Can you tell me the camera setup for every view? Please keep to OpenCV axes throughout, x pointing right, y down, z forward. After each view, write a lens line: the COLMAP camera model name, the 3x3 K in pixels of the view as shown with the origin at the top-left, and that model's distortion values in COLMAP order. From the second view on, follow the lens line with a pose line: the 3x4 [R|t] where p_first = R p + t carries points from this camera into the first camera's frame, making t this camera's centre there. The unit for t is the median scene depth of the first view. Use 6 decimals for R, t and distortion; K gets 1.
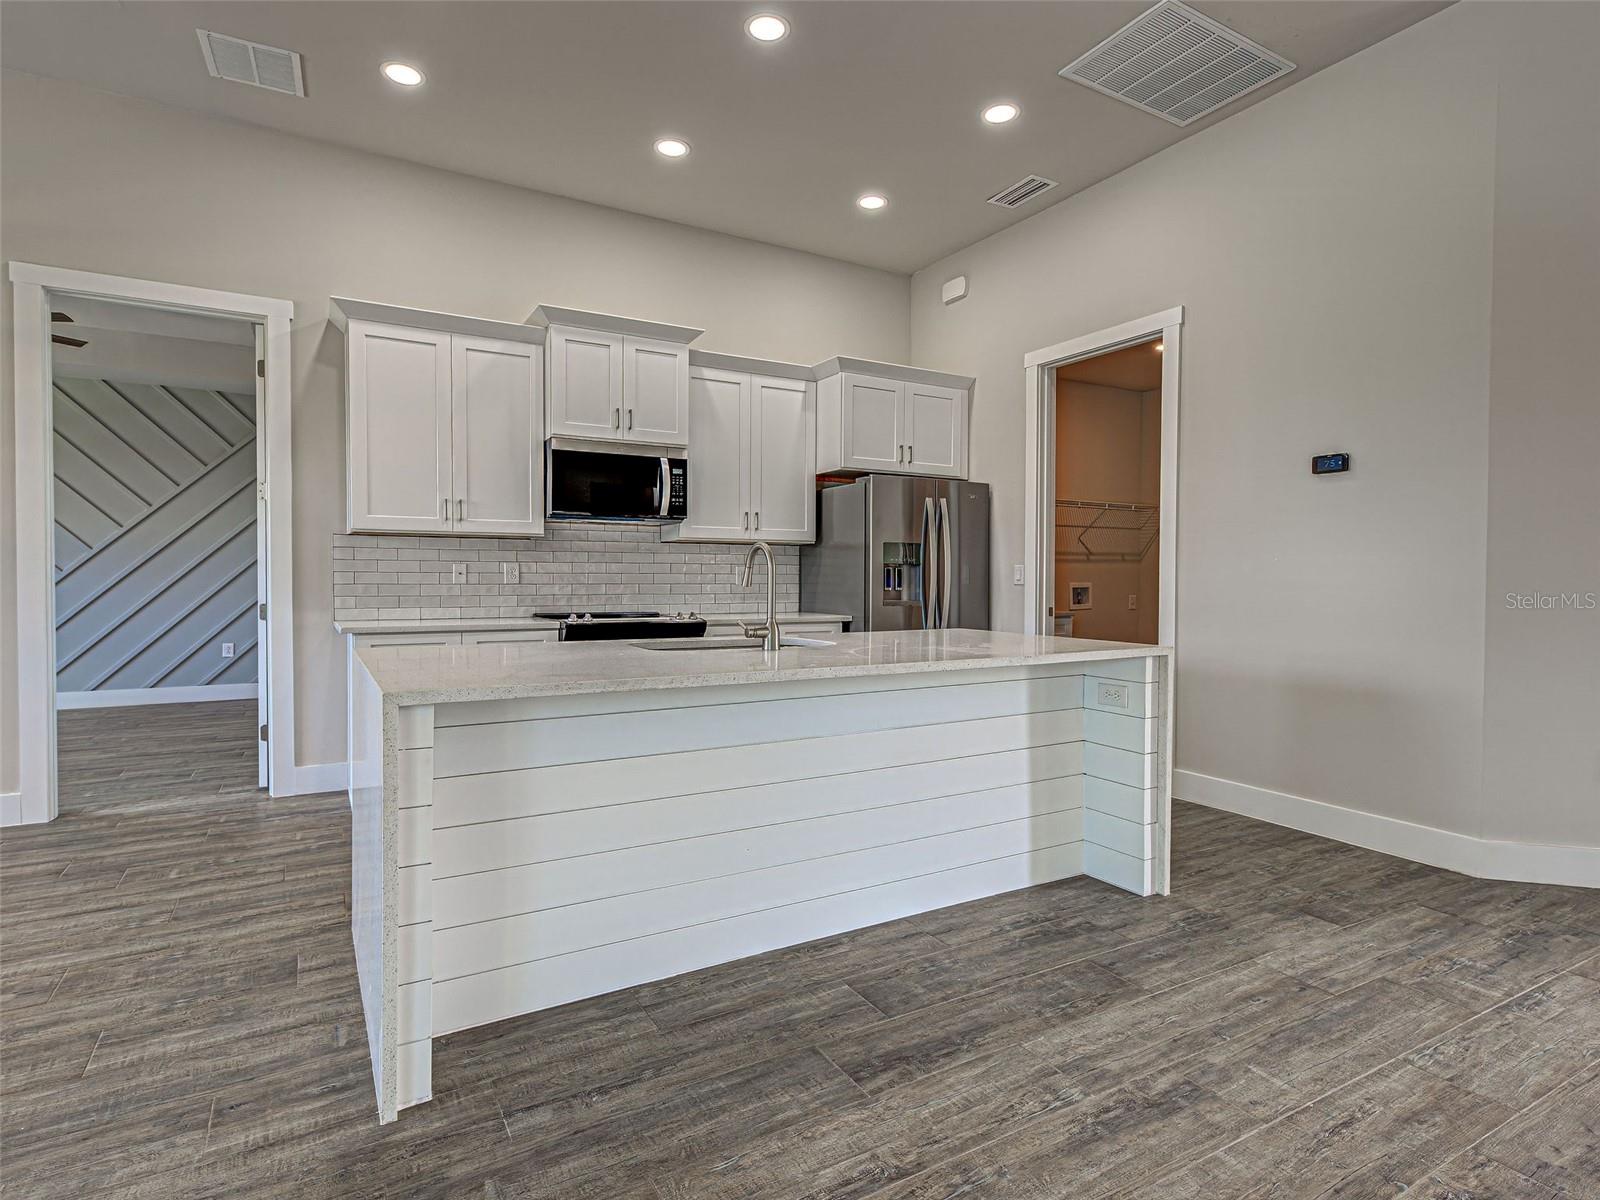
lens RADIAL K [[859.3, 0, 800.0], [0, 859.3, 600.0], [0, 0, 1]] dist [0.012510, 0.000158]
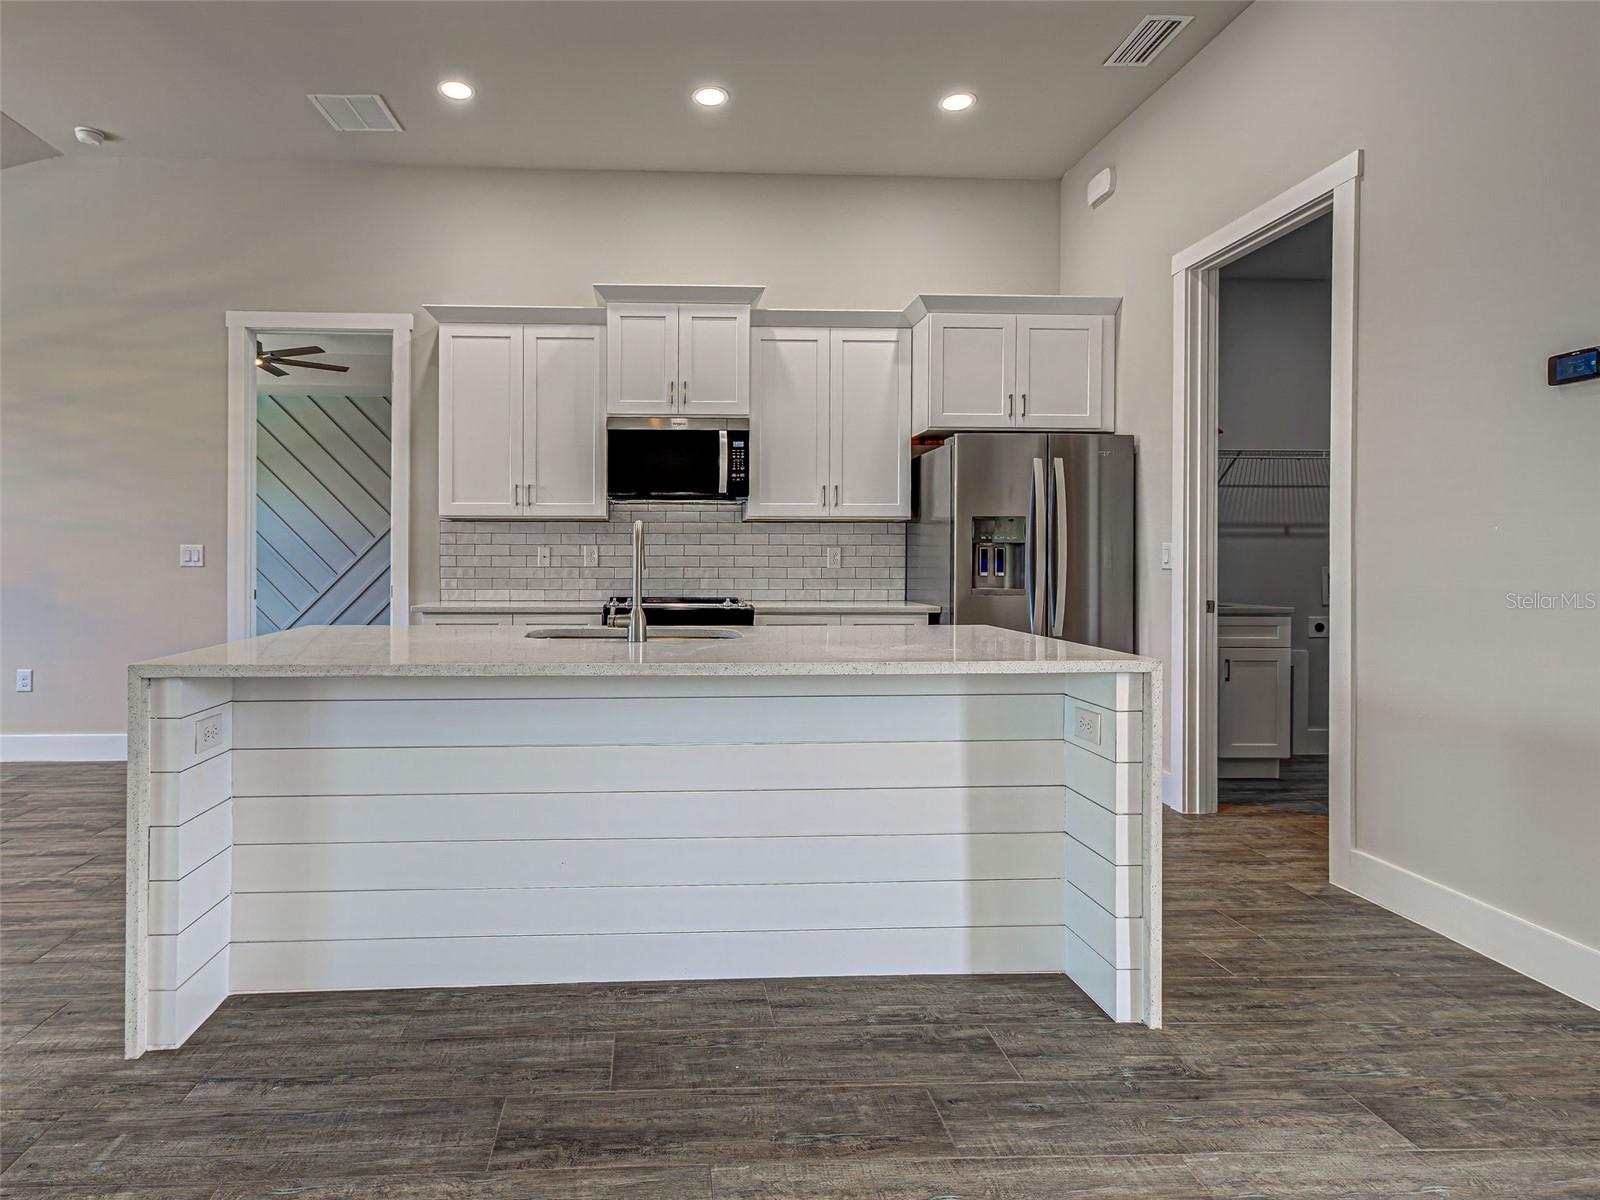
lens RADIAL K [[936.8, 0, 799.5], [0, 936.8, 568.0], [0, 0, 1]] dist [0.021826, -0.010114]
pose [[0.882010, 0.001821, -0.471227, 0.401679], [-0.010598, 0.999816, -0.015972, -0.002786], [0.471111, 0.019082, 0.881868, 0.160117]]
